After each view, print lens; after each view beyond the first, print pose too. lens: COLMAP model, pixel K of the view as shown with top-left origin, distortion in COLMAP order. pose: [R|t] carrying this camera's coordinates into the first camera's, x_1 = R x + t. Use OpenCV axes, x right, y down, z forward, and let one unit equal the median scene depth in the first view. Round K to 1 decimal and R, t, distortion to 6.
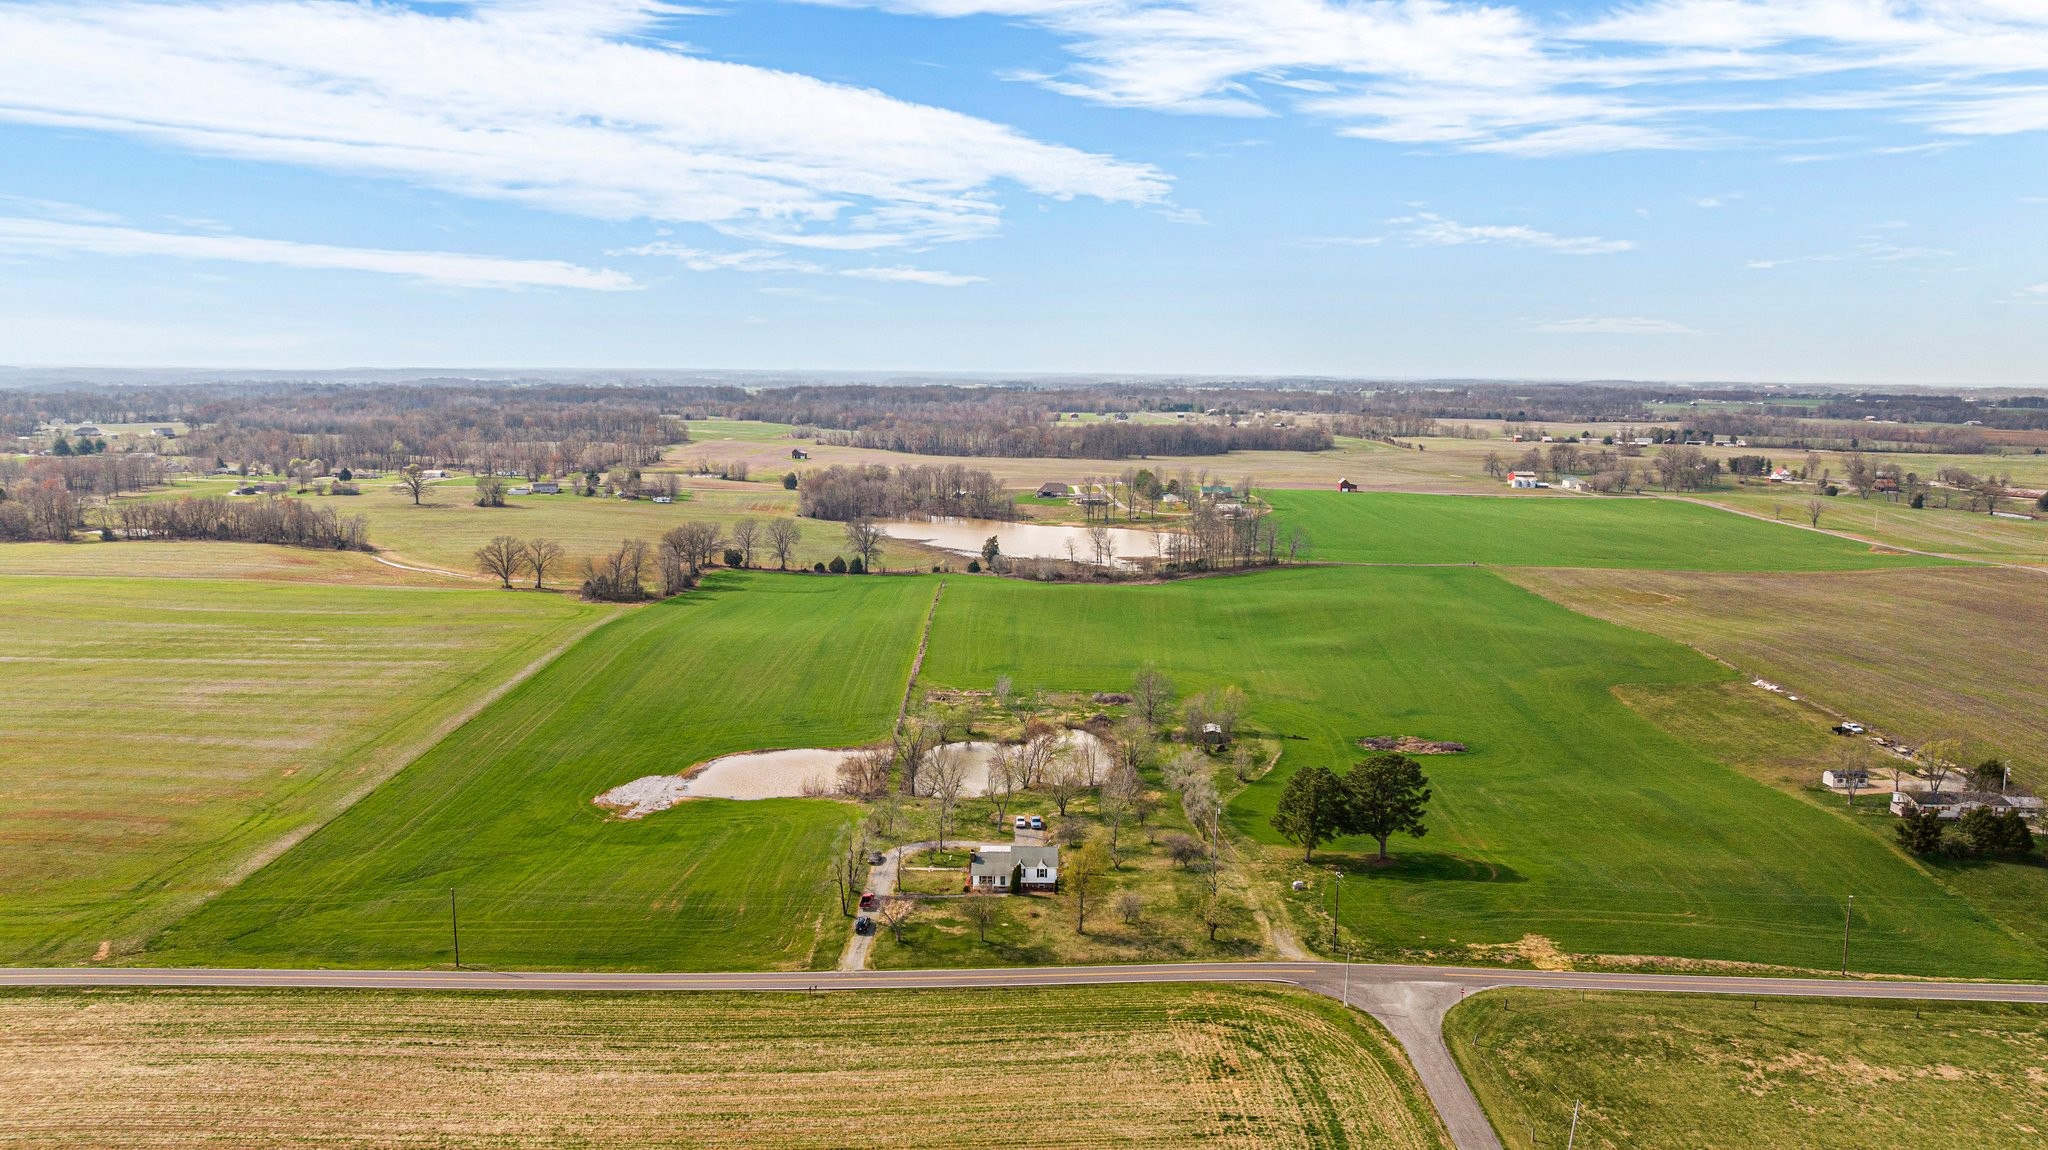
lens RADIAL K [[1413.5, 0, 1024.0], [0, 1413.5, 575.0], [0, 0, 1]] dist [-0.019024, 0.005980]
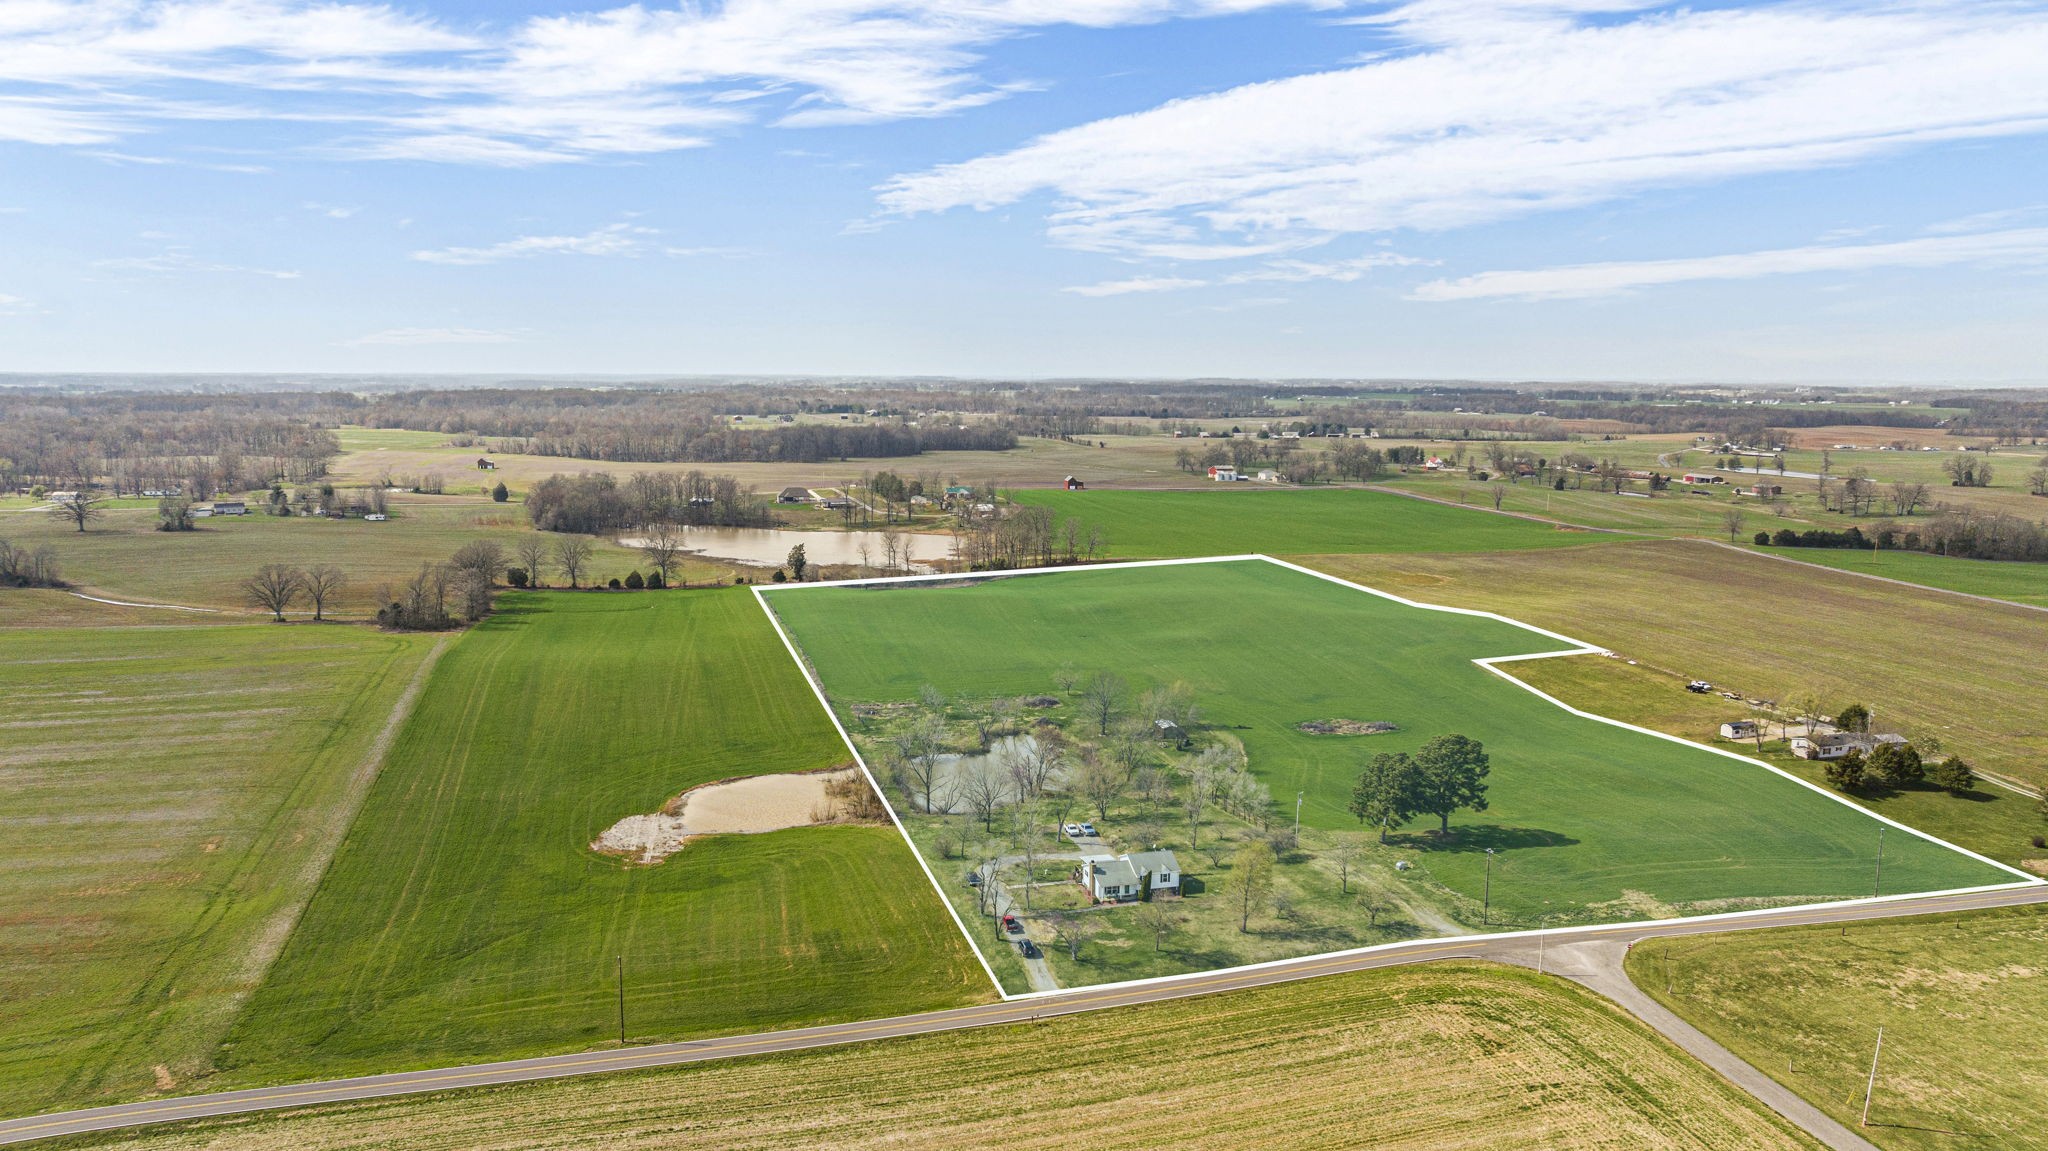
lens RADIAL K [[1413.5, 0, 1024.0], [0, 1413.5, 575.5], [0, 0, 1]] dist [-0.019024, 0.005980]
pose [[0.966485, -0.041319, 0.253376, -0.259865], [0.041295, 0.999132, 0.005416, -0.010193], [-0.253380, 0.005228, 0.967353, 0.043238]]
